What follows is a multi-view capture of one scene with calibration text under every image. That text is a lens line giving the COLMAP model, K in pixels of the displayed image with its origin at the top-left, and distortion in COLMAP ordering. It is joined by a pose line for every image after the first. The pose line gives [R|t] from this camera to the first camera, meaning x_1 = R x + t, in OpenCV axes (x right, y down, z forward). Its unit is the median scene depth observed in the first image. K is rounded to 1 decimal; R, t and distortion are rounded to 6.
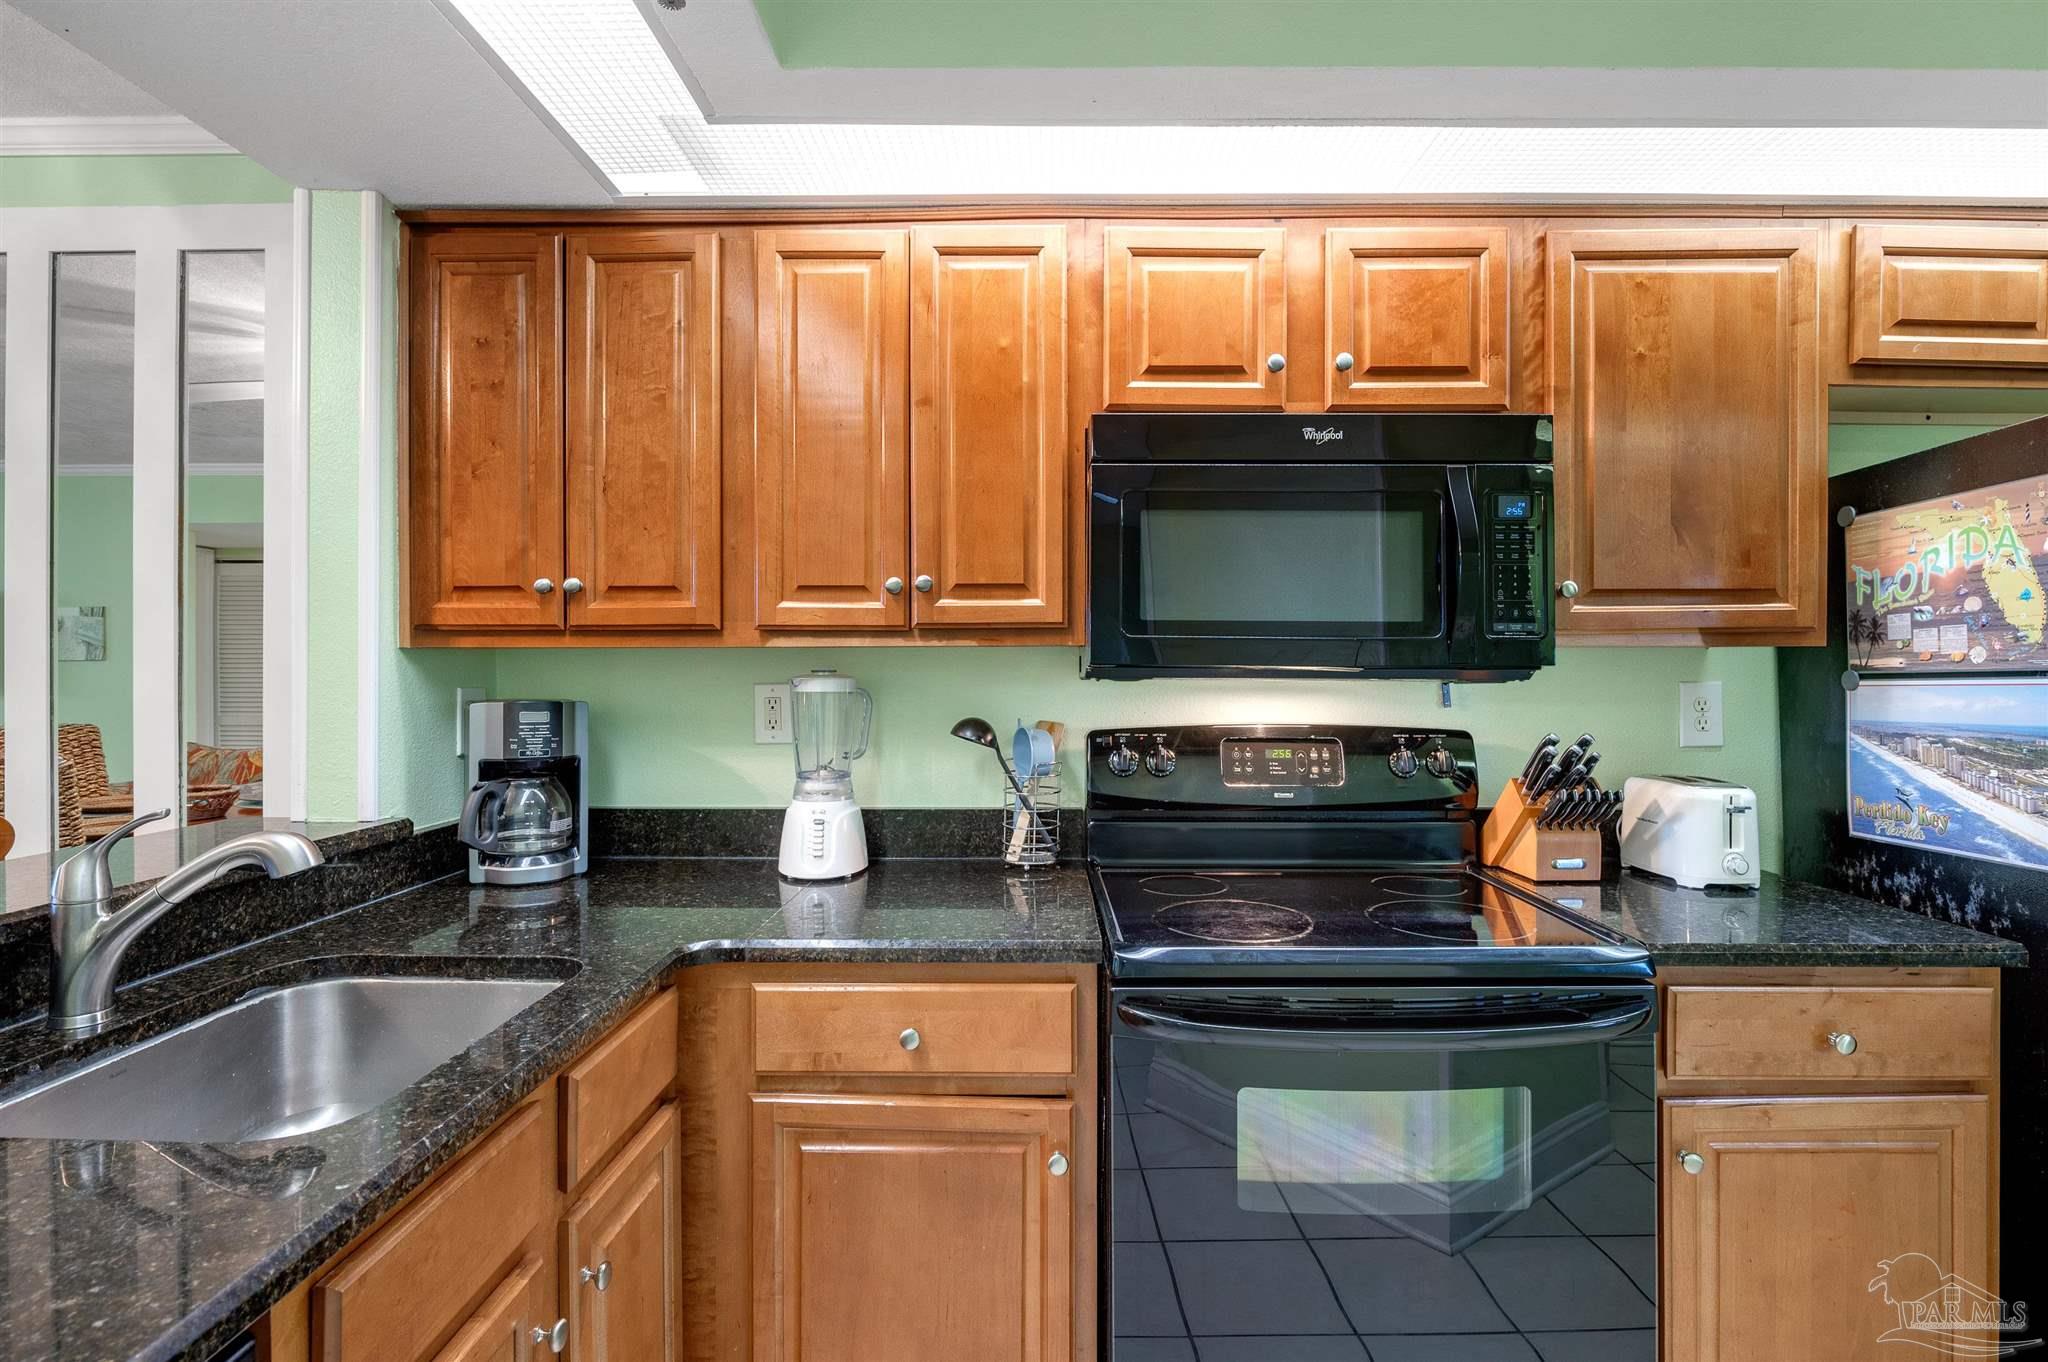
lens RADIAL K [[1015.3, 0, 1024.4], [0, 1015.3, 666.6], [0, 0, 1]] dist [-0.002481, 0.001112]
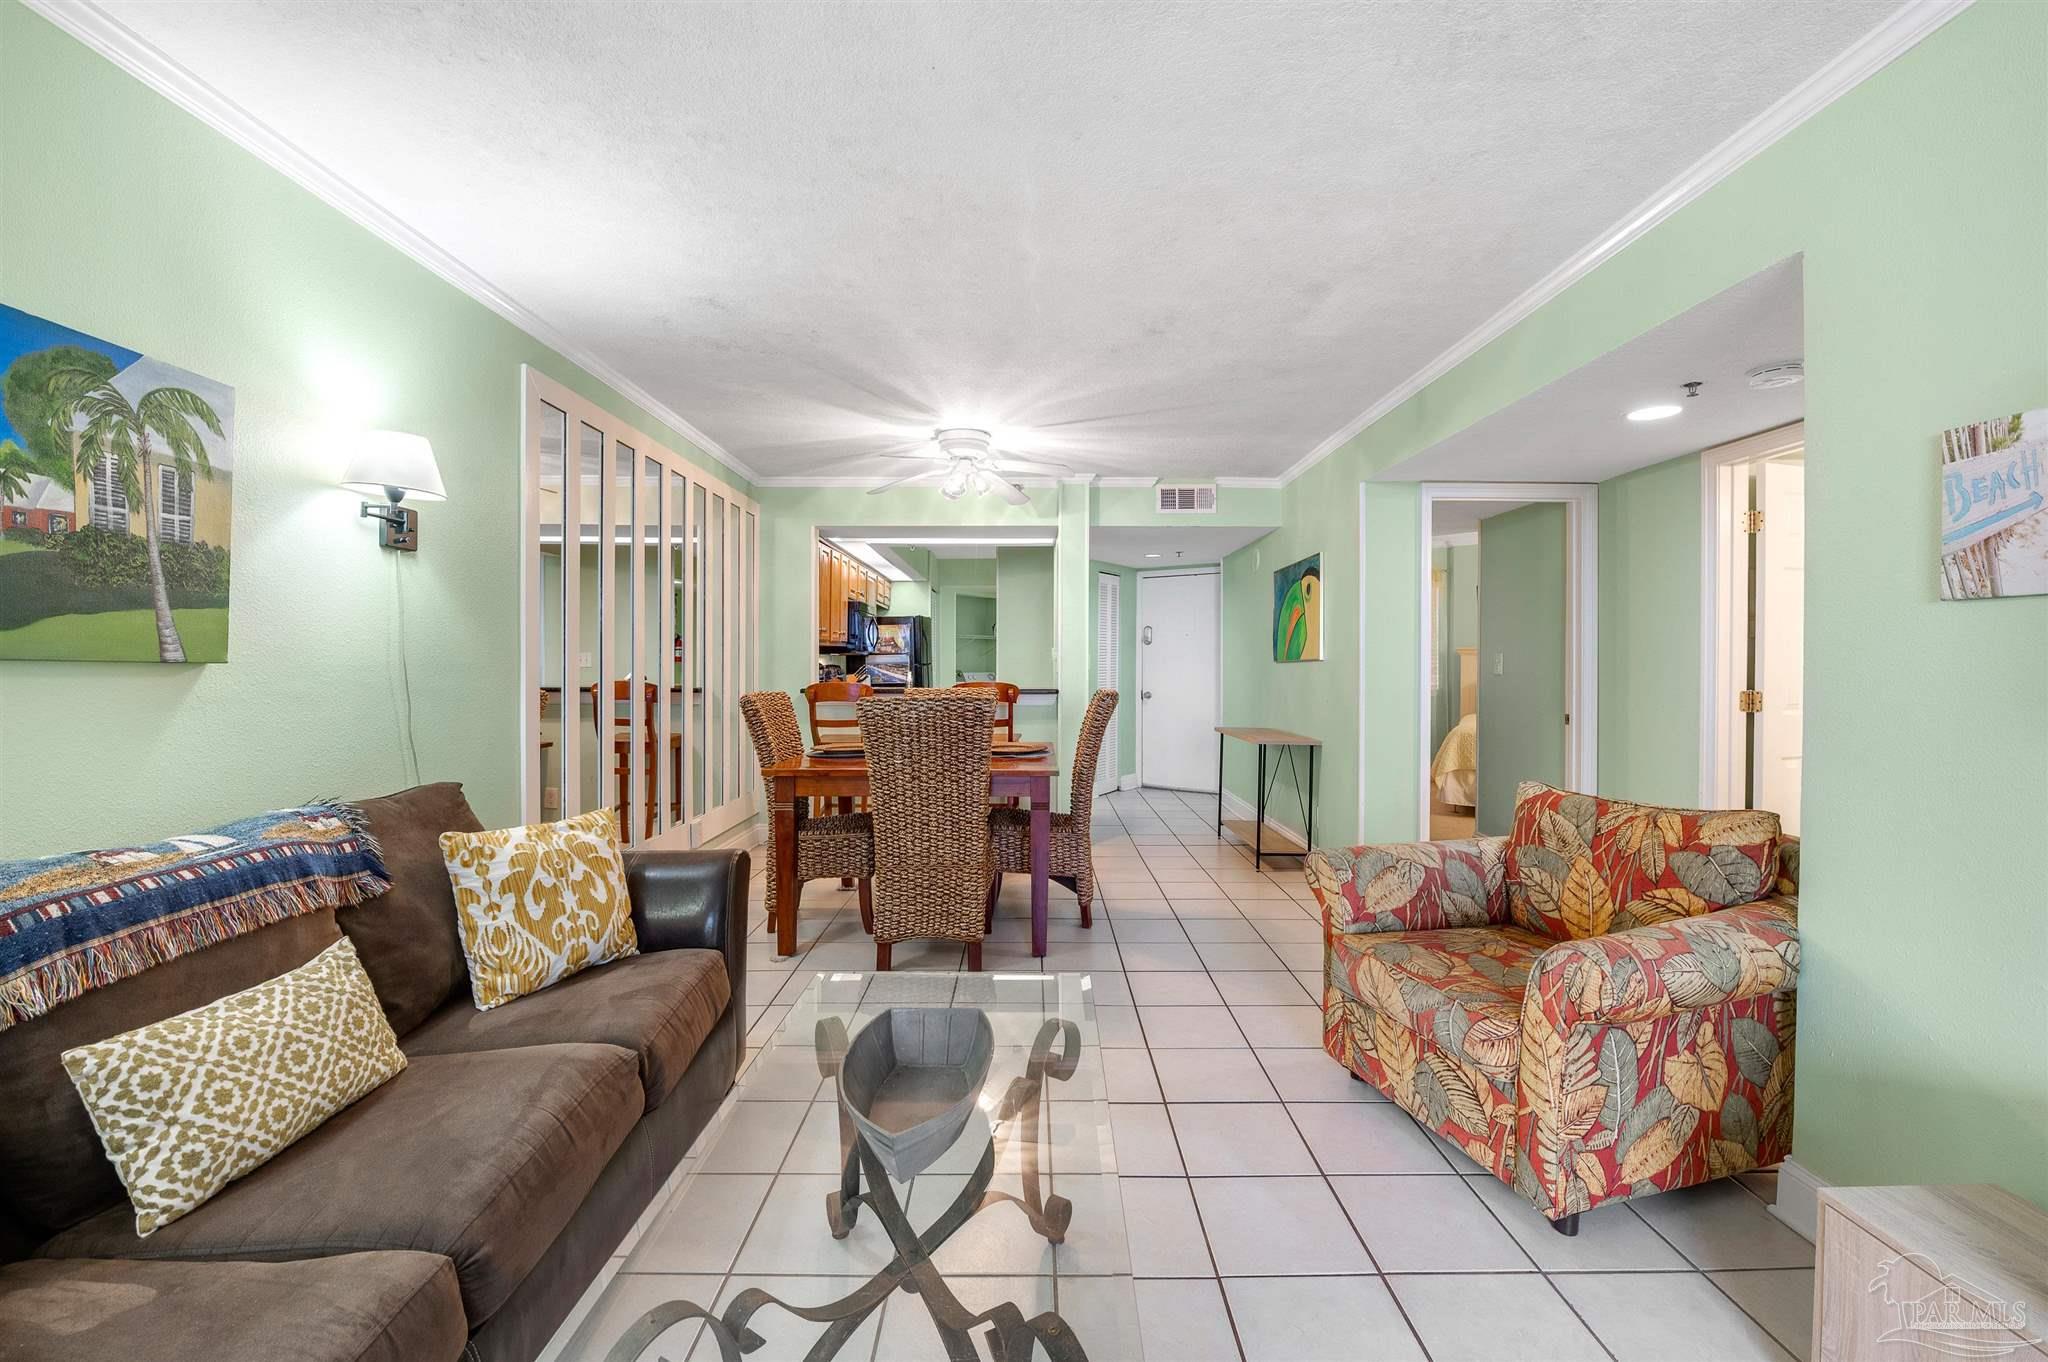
lens RADIAL K [[826.5, 0, 1026.6], [0, 826.5, 666.9], [0, 0, 1]] dist [-0.018910, -0.001277]
pose [[-0.020650, -0.006393, 0.999766, -3.828143], [-0.004115, 0.999972, 0.006309, 0.048210], [-0.999778, -0.003984, -0.020676, 0.239184]]
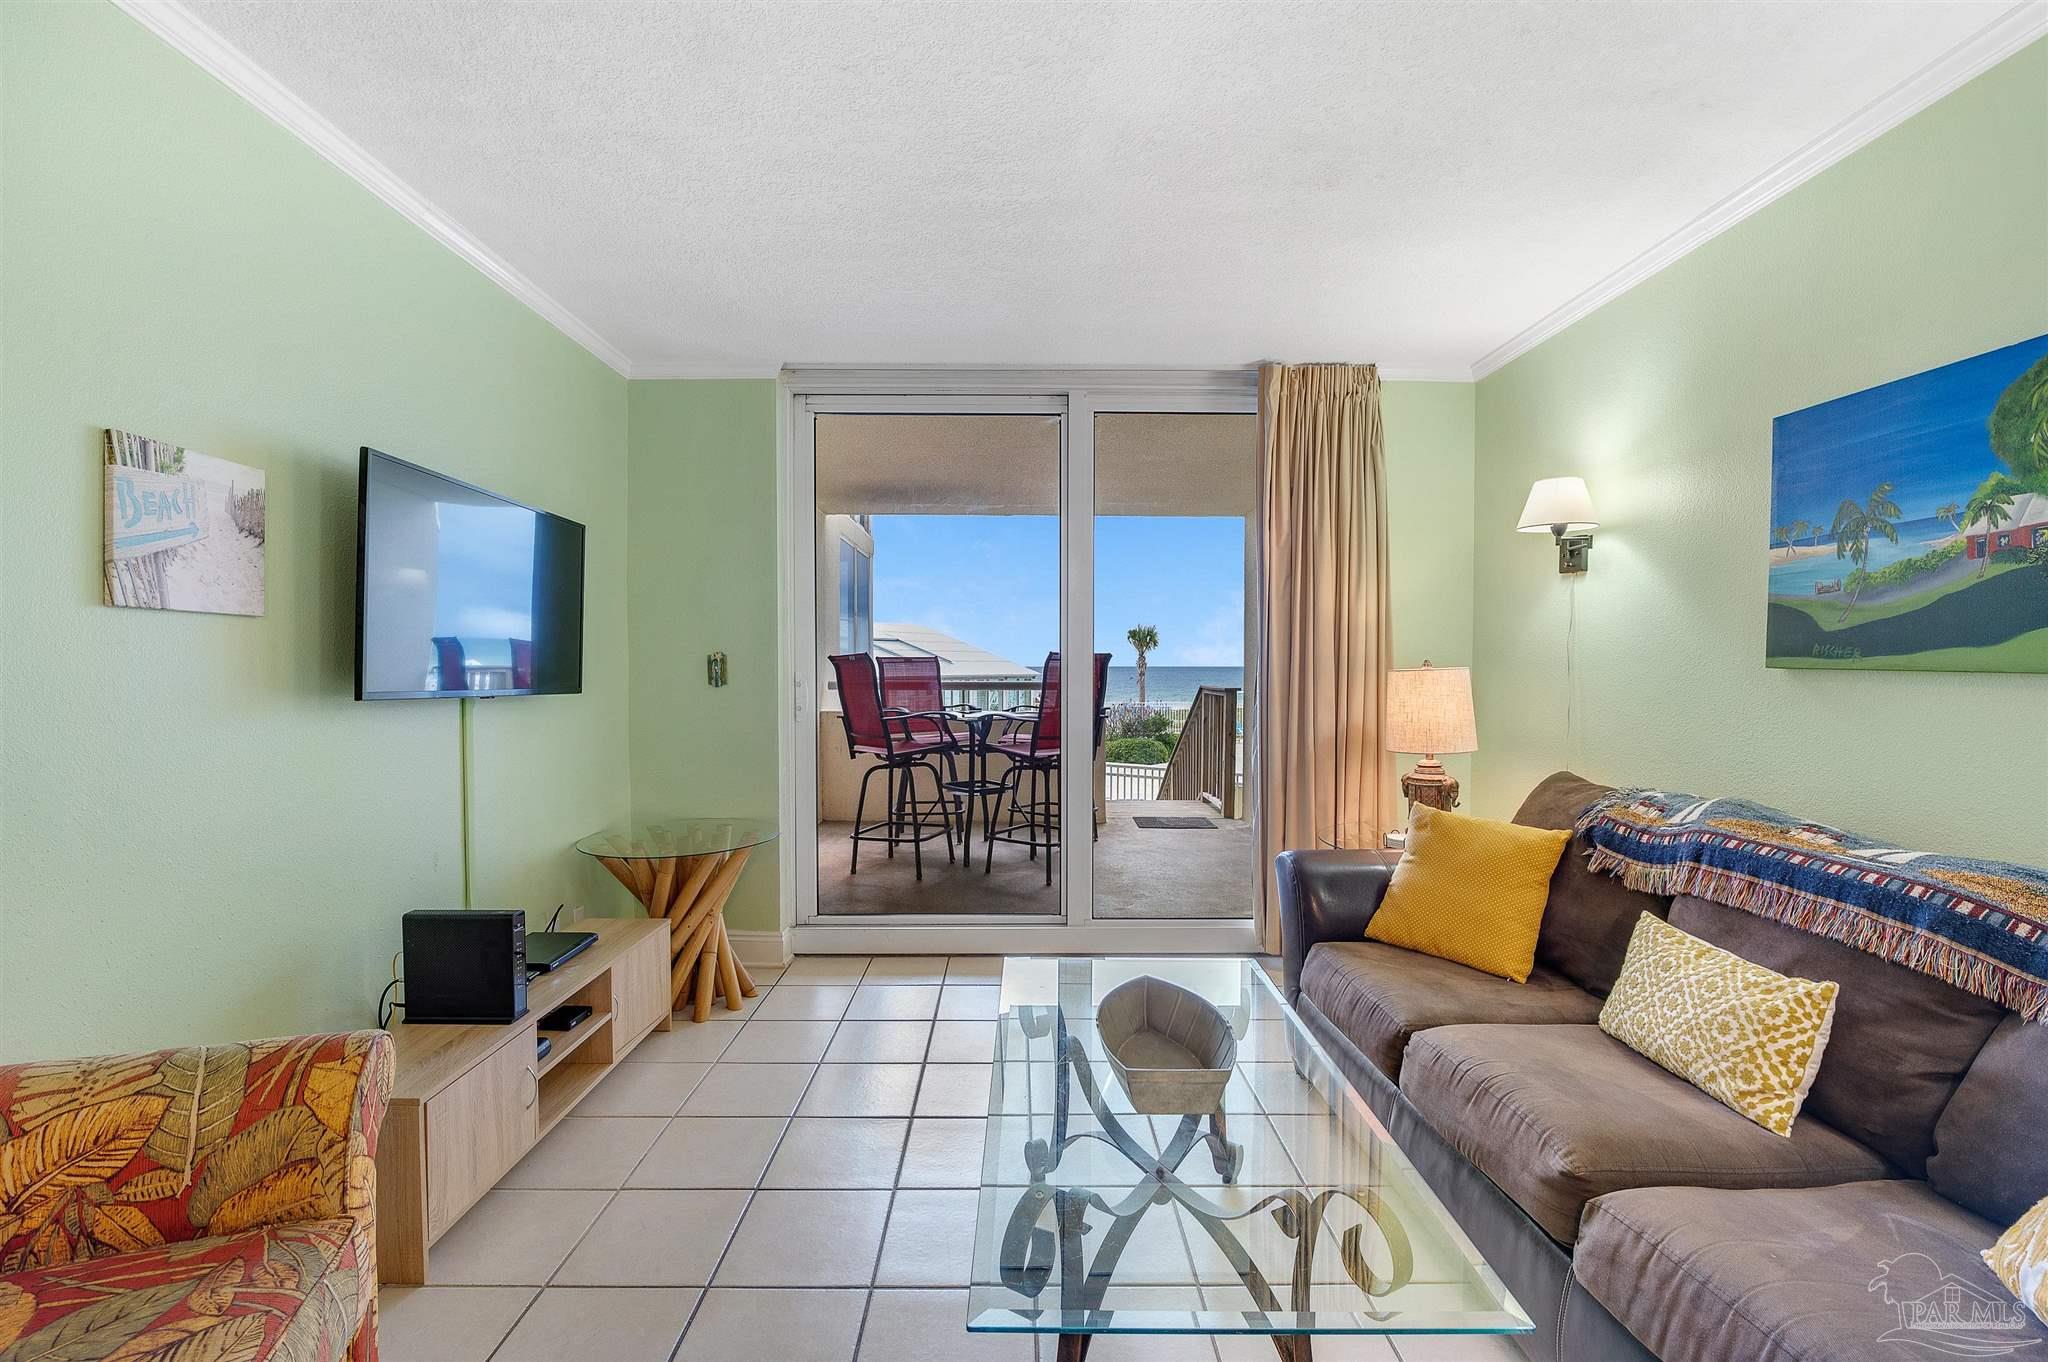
lens RADIAL K [[853.1, 0, 1027.2], [0, 853.1, 684.7], [0, 0, 1]] dist [-0.015630, -0.002134]
pose [[0.035178, 0.022348, -0.999131, -2.181808], [0.001604, 0.999747, 0.022418, 0.041652], [0.999380, -0.002391, 0.035133, 0.150235]]
